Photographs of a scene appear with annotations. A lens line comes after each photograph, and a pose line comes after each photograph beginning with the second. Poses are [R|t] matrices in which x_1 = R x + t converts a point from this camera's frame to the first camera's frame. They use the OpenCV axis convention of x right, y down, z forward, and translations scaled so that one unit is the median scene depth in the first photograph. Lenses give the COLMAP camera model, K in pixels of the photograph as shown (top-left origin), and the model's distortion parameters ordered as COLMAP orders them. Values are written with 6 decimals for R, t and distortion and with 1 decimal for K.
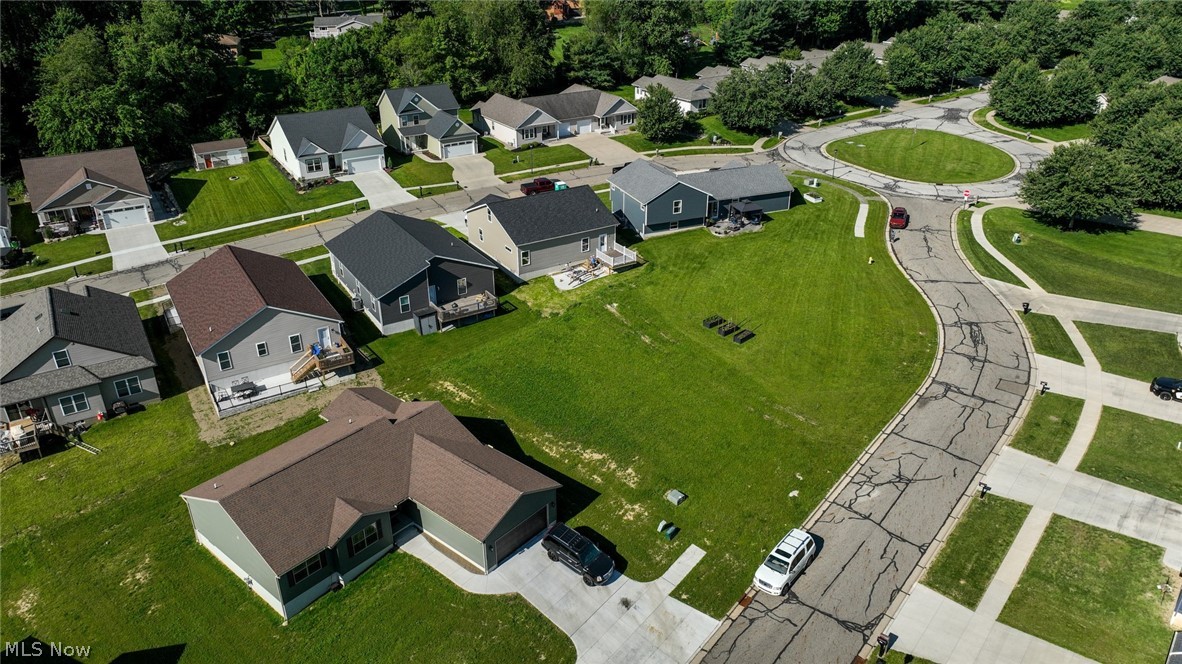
lens RADIAL K [[829.5, 0, 590.1], [0, 829.5, 330.8], [0, 0, 1]] dist [-0.000787, 0.014712]
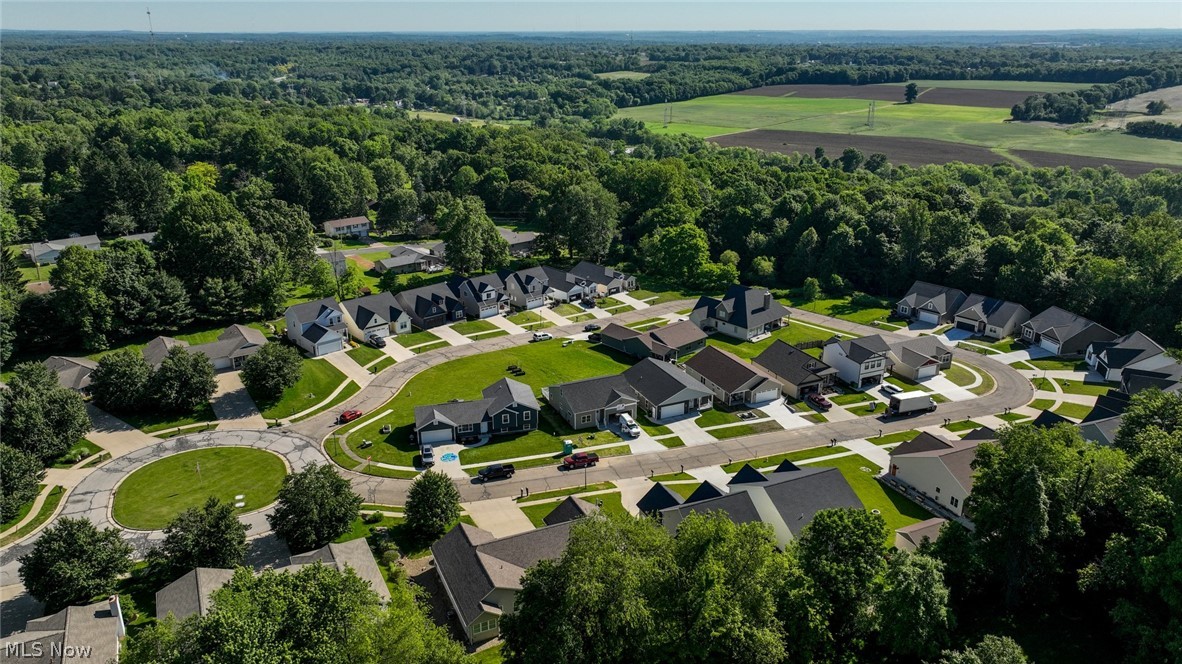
lens RADIAL K [[829.5, 0, 590.1], [0, 829.5, 330.8], [0, 0, 1]] dist [-0.000787, 0.014712]
pose [[-0.991215, -0.041038, 0.125735, -0.266724], [0.063539, 0.686013, 0.724810, -1.458347], [-0.116001, 0.726431, -0.677378, 2.083270]]
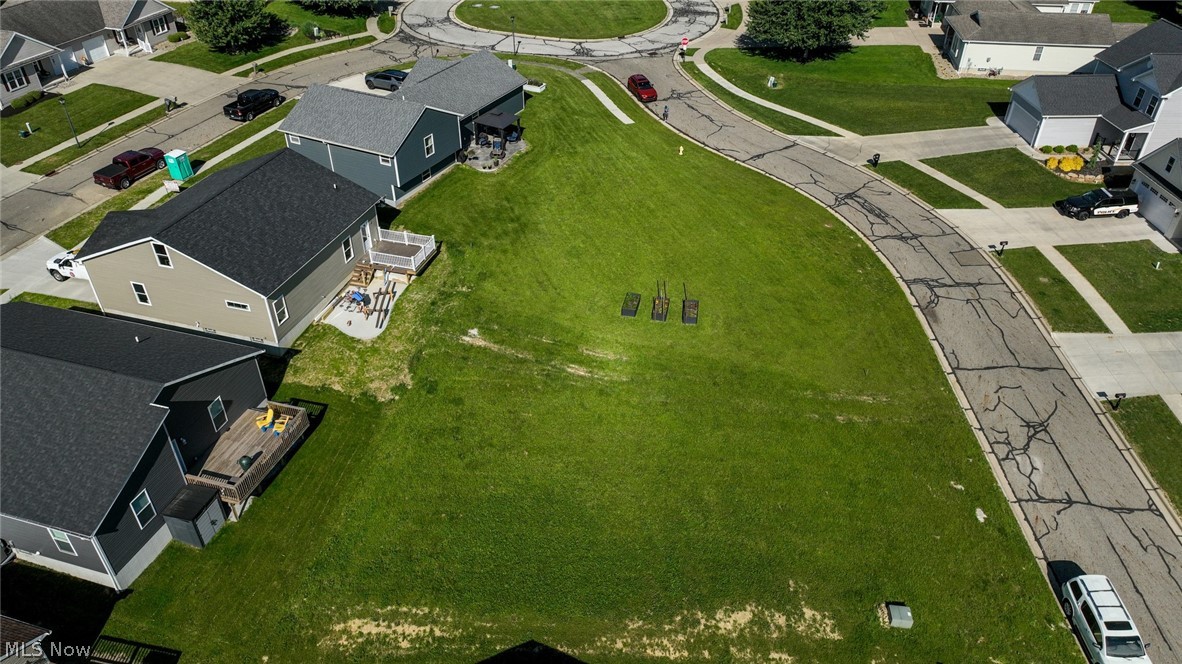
lens RADIAL K [[829.5, 0, 590.1], [0, 829.5, 330.8], [0, 0, 1]] dist [-0.000787, 0.014712]
pose [[0.754727, -0.375072, 0.538246, -0.213928], [0.290285, 0.926687, 0.238717, -0.140295], [-0.588322, -0.023922, 0.808273, 0.418135]]
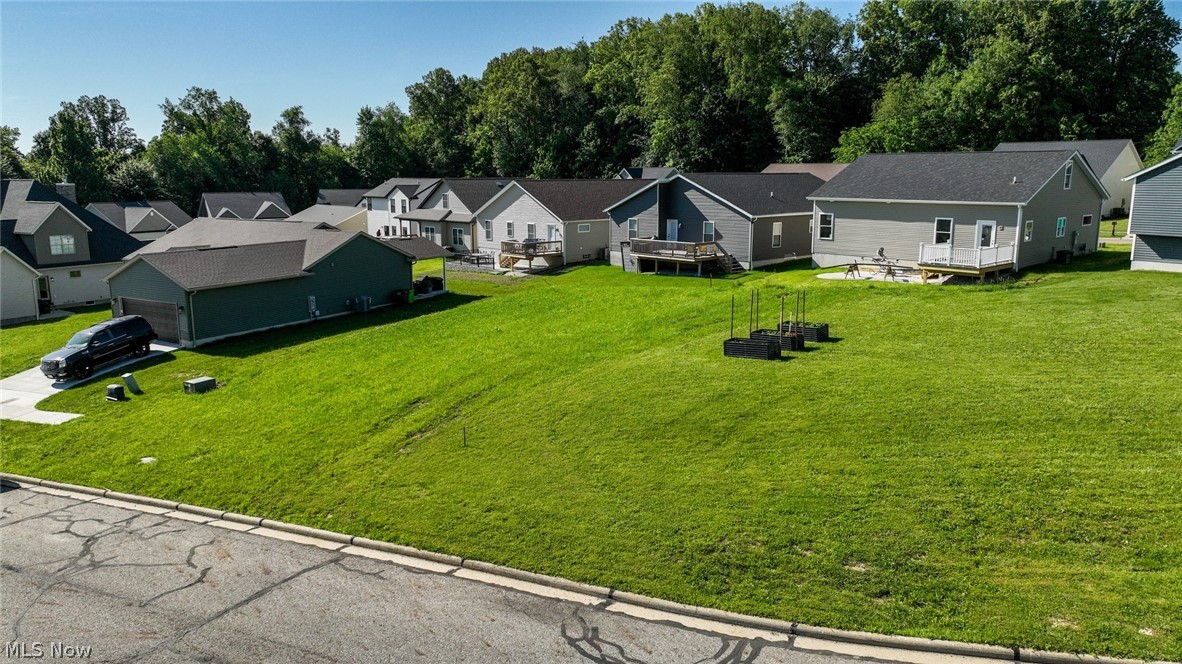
lens RADIAL K [[829.5, 0, 590.1], [0, 829.5, 330.8], [0, 0, 1]] dist [-0.000787, 0.014712]
pose [[0.176956, 0.188362, -0.966026, 0.455268], [-0.440966, 0.892663, 0.093282, -0.002523], [0.879906, 0.409478, 0.241023, 0.709384]]
